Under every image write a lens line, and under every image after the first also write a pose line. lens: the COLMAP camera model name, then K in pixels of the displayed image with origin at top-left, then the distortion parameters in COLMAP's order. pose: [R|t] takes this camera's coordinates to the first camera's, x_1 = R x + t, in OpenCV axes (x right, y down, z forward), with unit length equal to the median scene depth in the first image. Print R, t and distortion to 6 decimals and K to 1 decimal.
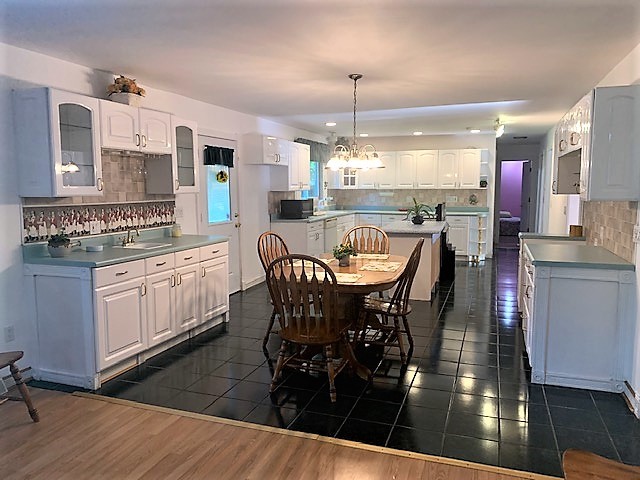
lens RADIAL K [[482.3, 0, 321.4], [0, 482.3, 238.1], [0, 0, 1]] dist [0.042798, -0.054703]
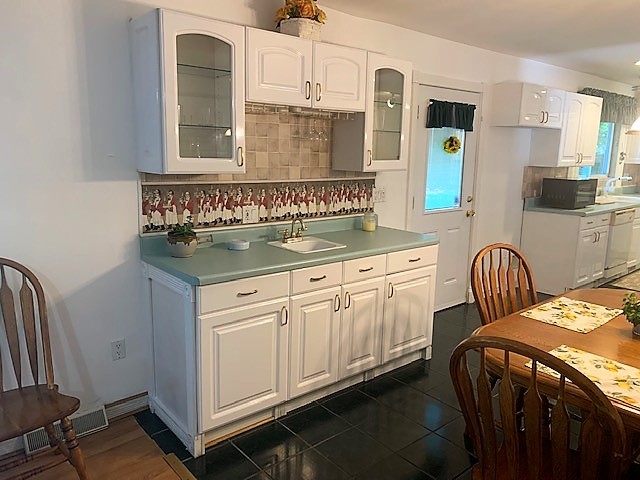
lens RADIAL K [[482.3, 0, 325.8], [0, 482.3, 243.5], [0, 0, 1]] dist [0.042798, -0.054703]
pose [[0.862803, 0.115967, -0.492059, -0.000382], [-0.076082, 0.992035, 0.100394, -0.048020], [0.499782, -0.049183, 0.864754, 0.335716]]
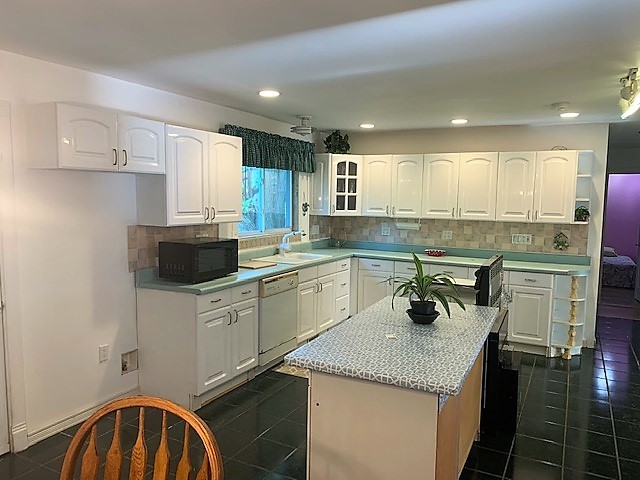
lens RADIAL K [[482.3, 0, 325.5], [0, 482.3, 243.6], [0, 0, 1]] dist [0.042798, -0.054703]
pose [[0.990304, 0.033469, -0.134825, 0.218442], [-0.035210, 0.999324, -0.010552, -0.111911], [0.134381, 0.015197, 0.990813, 0.741664]]
